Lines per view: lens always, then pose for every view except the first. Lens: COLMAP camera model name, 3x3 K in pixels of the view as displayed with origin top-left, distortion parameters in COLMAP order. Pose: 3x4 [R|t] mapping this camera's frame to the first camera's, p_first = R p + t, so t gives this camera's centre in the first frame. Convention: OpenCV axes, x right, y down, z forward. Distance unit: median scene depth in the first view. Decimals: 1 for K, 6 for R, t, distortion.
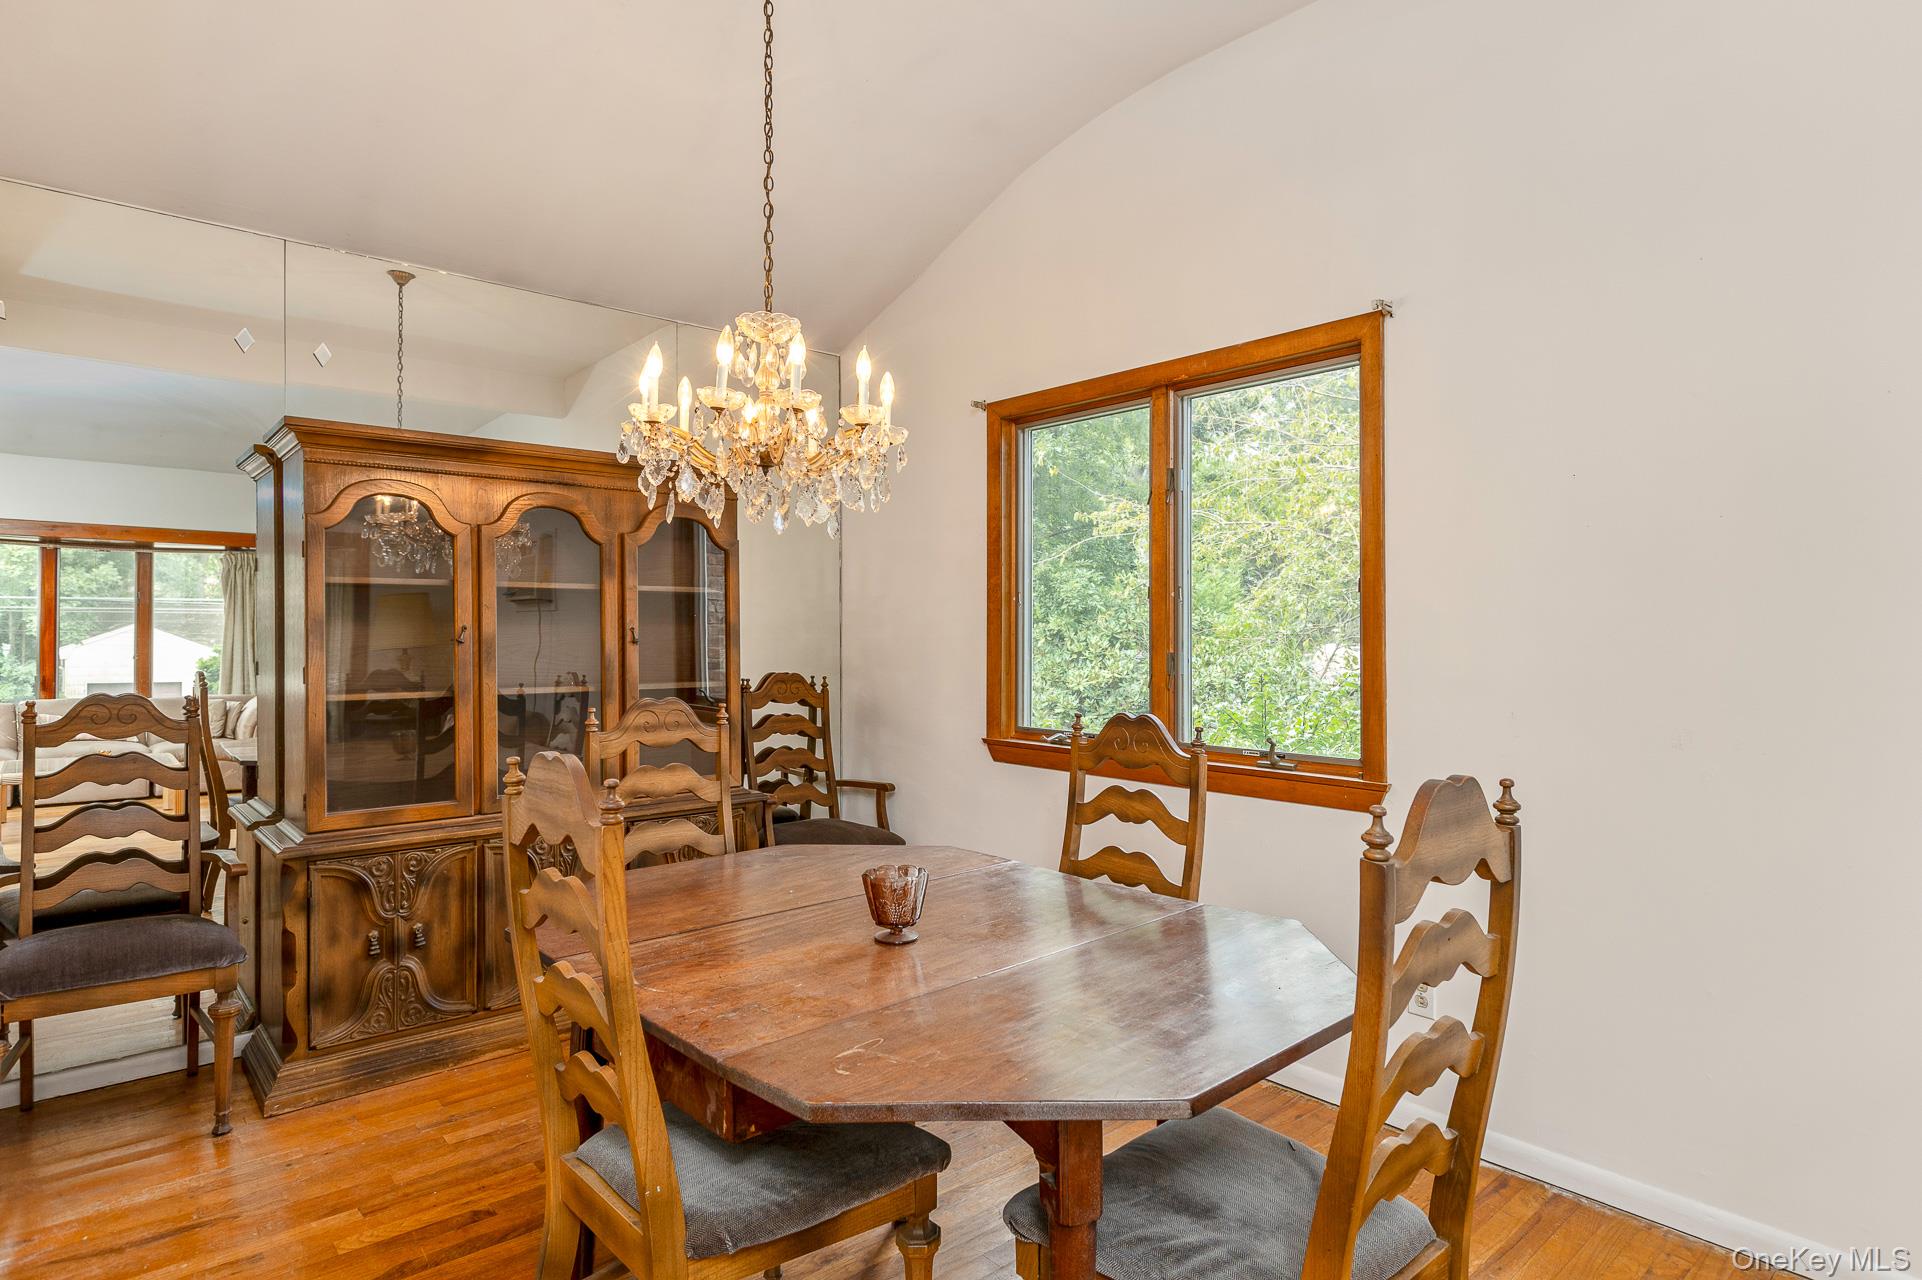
lens RADIAL K [[1047.0, 0, 951.6], [0, 1047.0, 629.8], [0, 0, 1]] dist [0.023101, -0.000284]
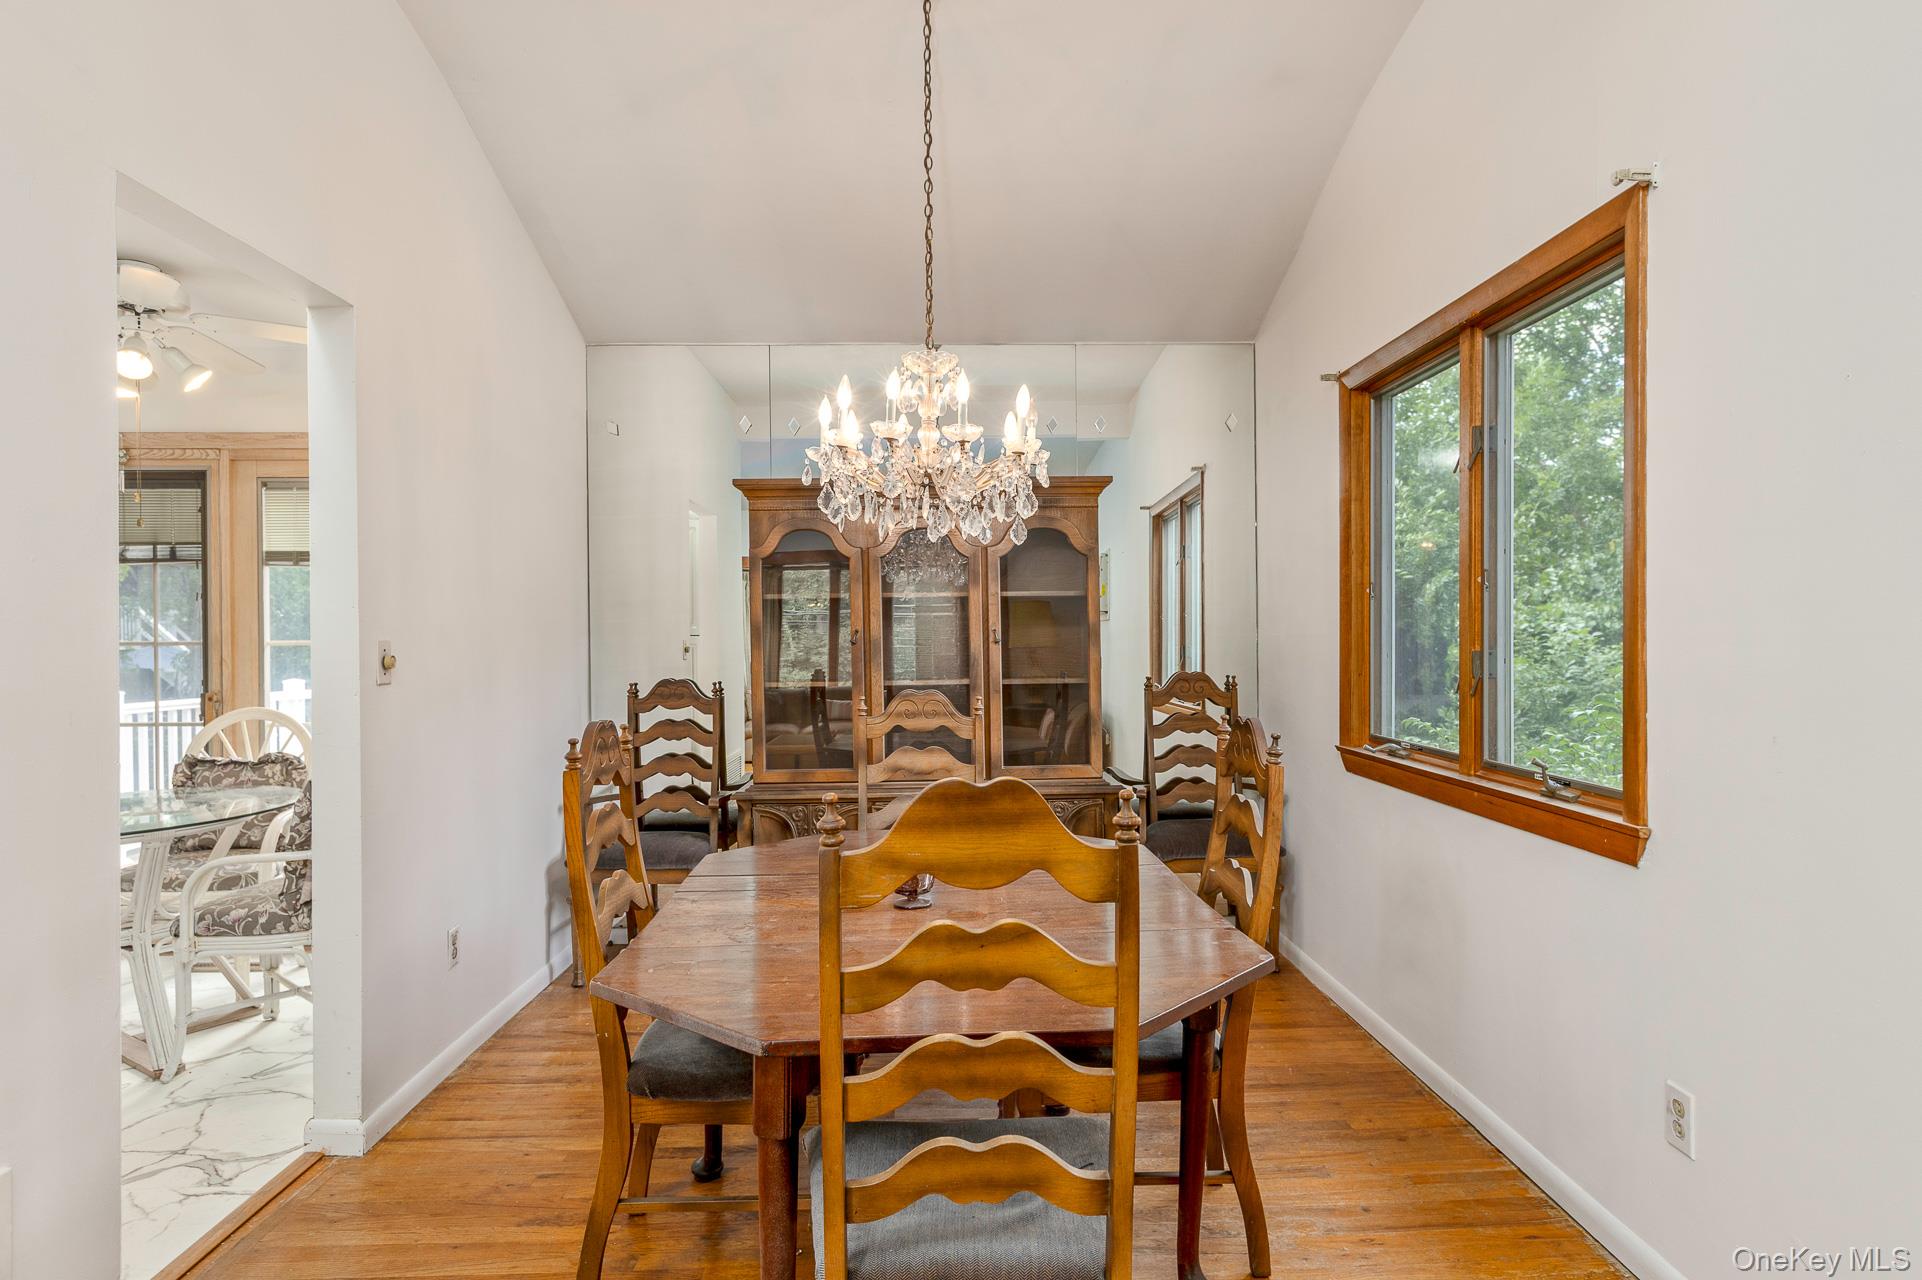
lens RADIAL K [[1047.0, 0, 953.9], [0, 1047.0, 655.3], [0, 0, 1]] dist [0.023101, -0.000284]
pose [[0.781080, 0.001166, -0.624430, 0.440313], [0.012073, 0.999783, 0.016969, 0.007105], [0.624314, -0.020792, 0.780897, 0.107309]]
